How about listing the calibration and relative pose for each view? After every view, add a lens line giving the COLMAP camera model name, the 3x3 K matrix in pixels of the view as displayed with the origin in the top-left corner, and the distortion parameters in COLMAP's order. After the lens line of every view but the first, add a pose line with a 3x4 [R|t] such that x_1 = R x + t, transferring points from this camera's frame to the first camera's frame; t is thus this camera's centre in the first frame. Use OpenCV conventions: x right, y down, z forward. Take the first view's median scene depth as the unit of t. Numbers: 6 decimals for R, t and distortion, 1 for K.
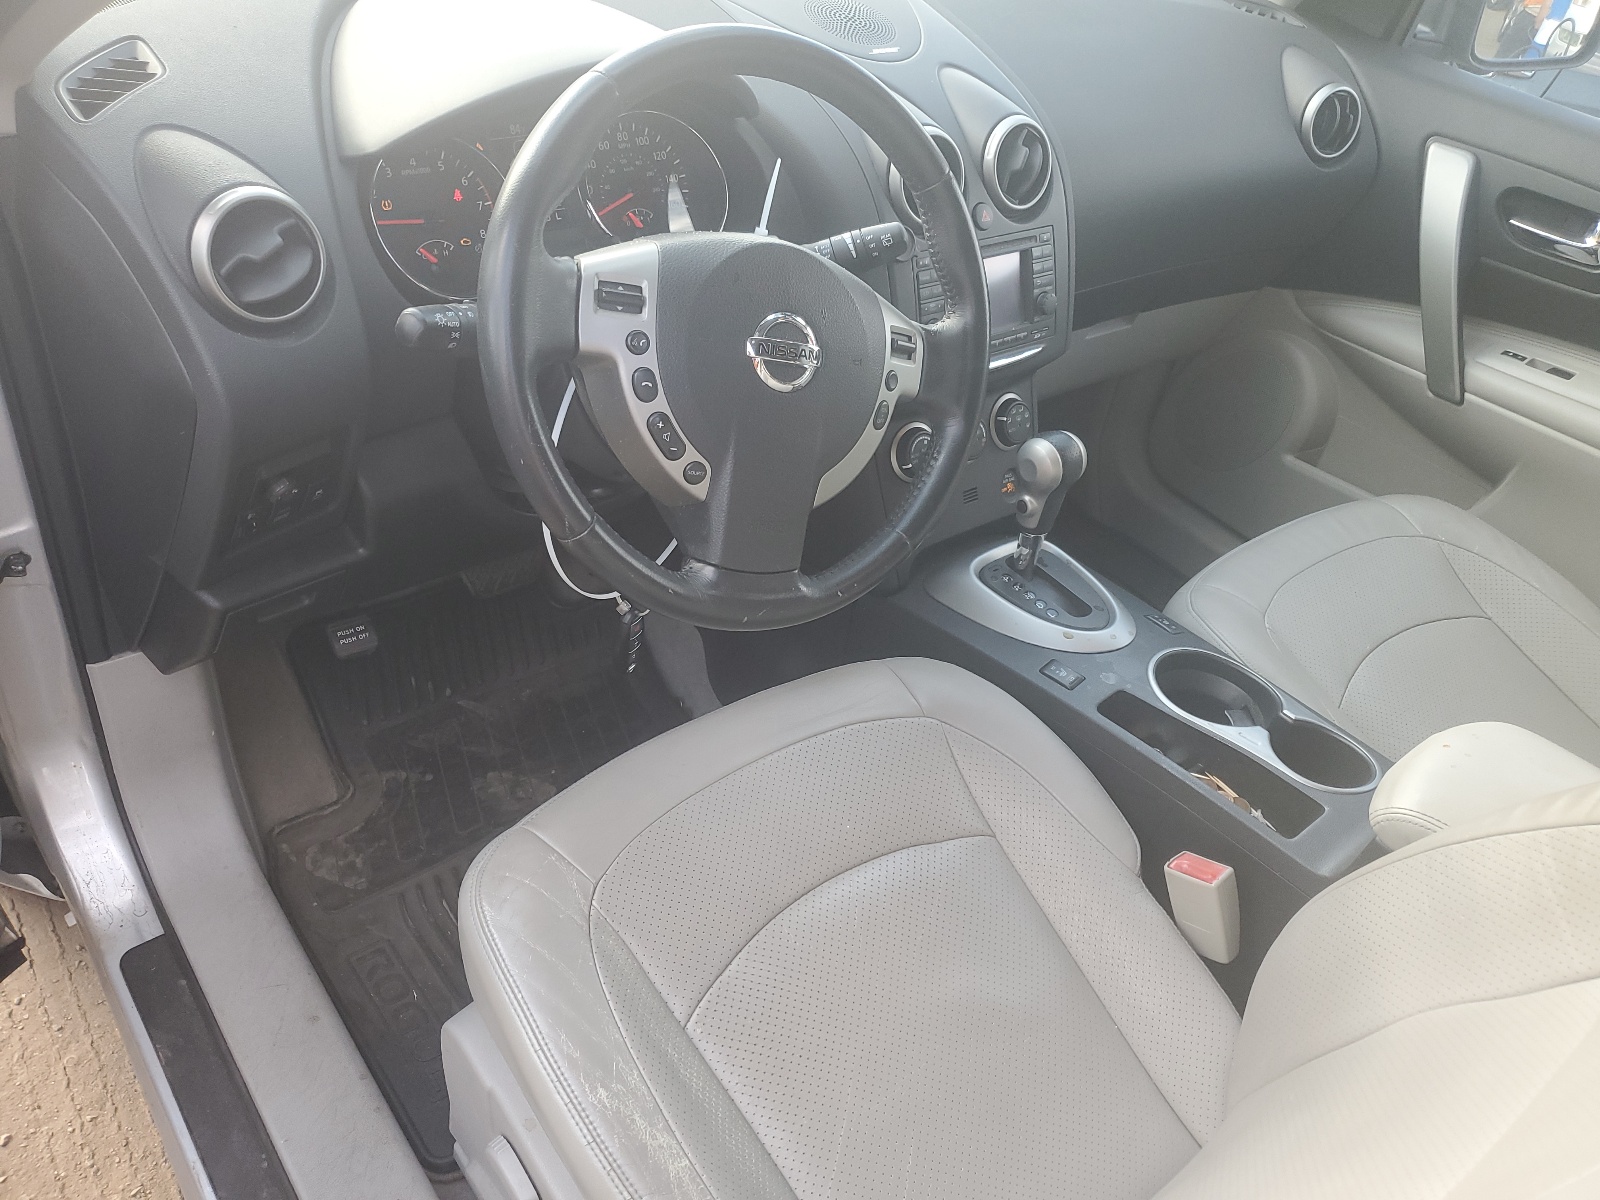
lens RADIAL K [[1218.9, 0, 800.0], [0, 1218.9, 600.0], [0, 0, 1]] dist [-0.002601, 0.004874]
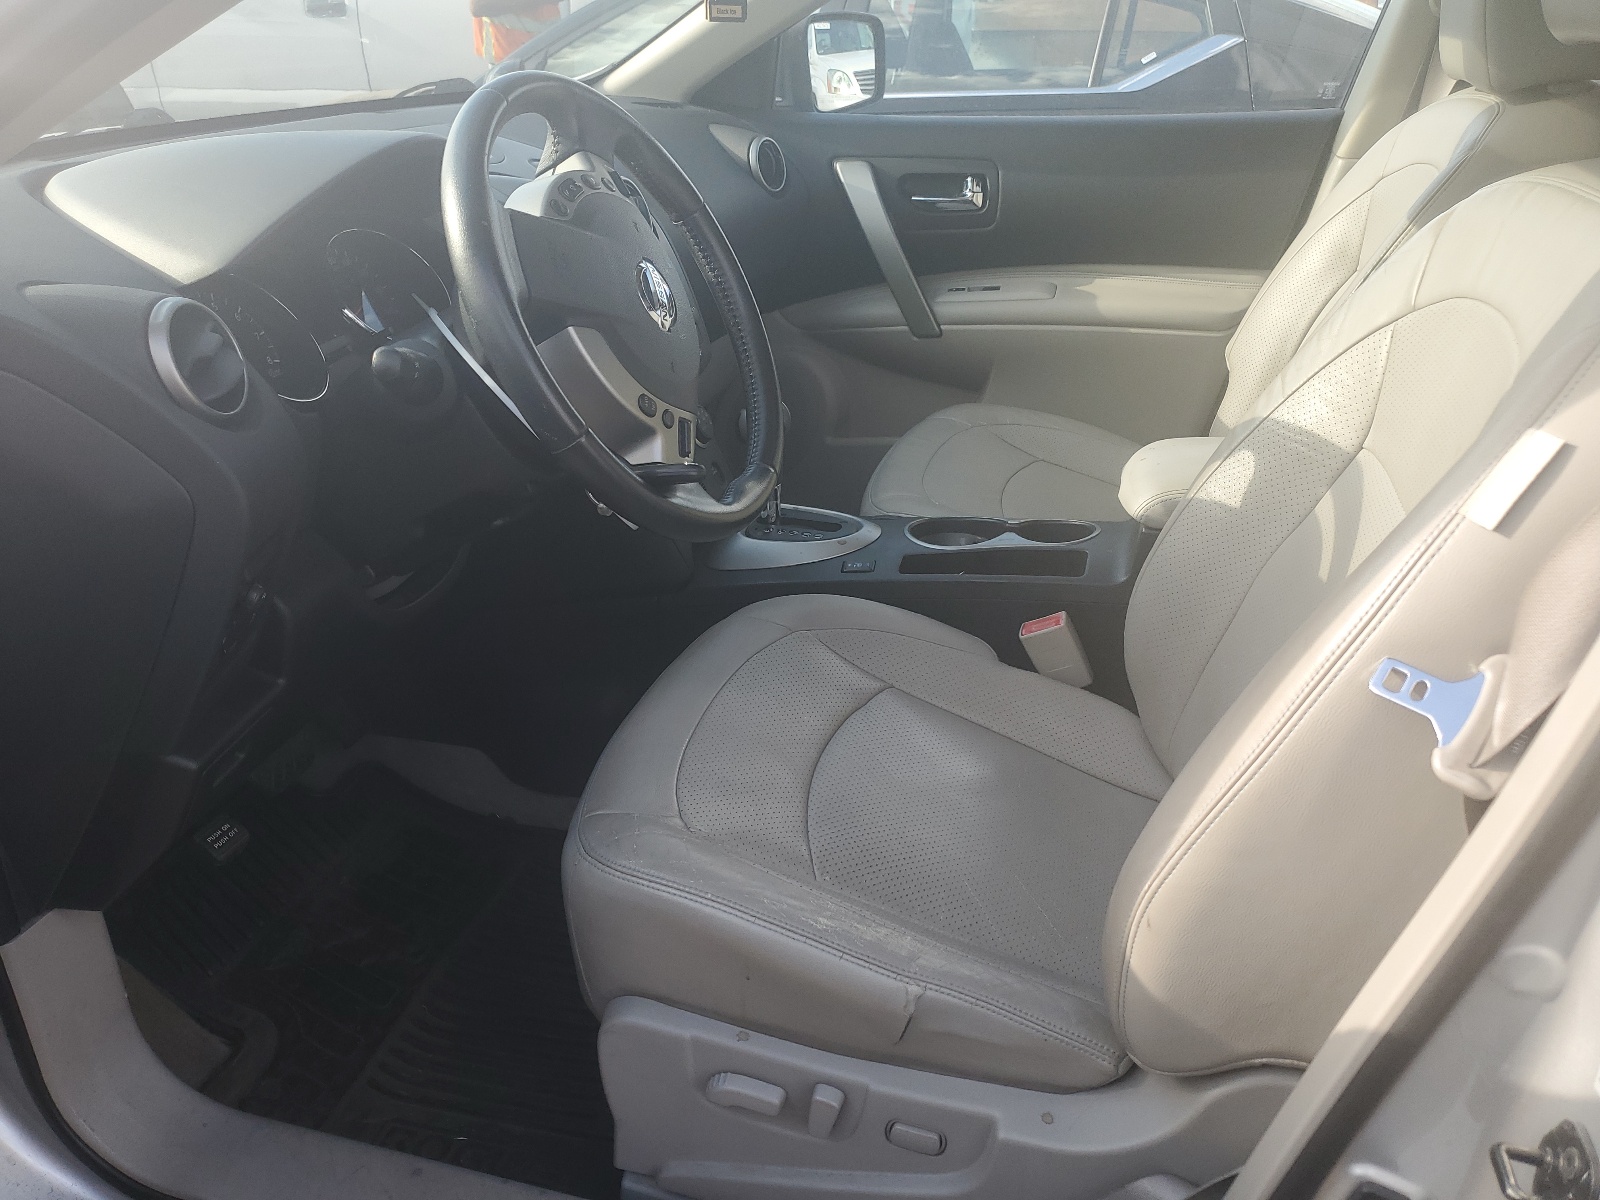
lens RADIAL K [[1218.9, 0, 800.0], [0, 1218.9, 600.0], [0, 0, 1]] dist [-0.002601, 0.004874]
pose [[0.807141, -0.386296, 0.446429, -0.358128], [0.453911, 0.889592, -0.050901, 0.117125], [-0.377477, 0.243723, 0.893370, -0.048740]]
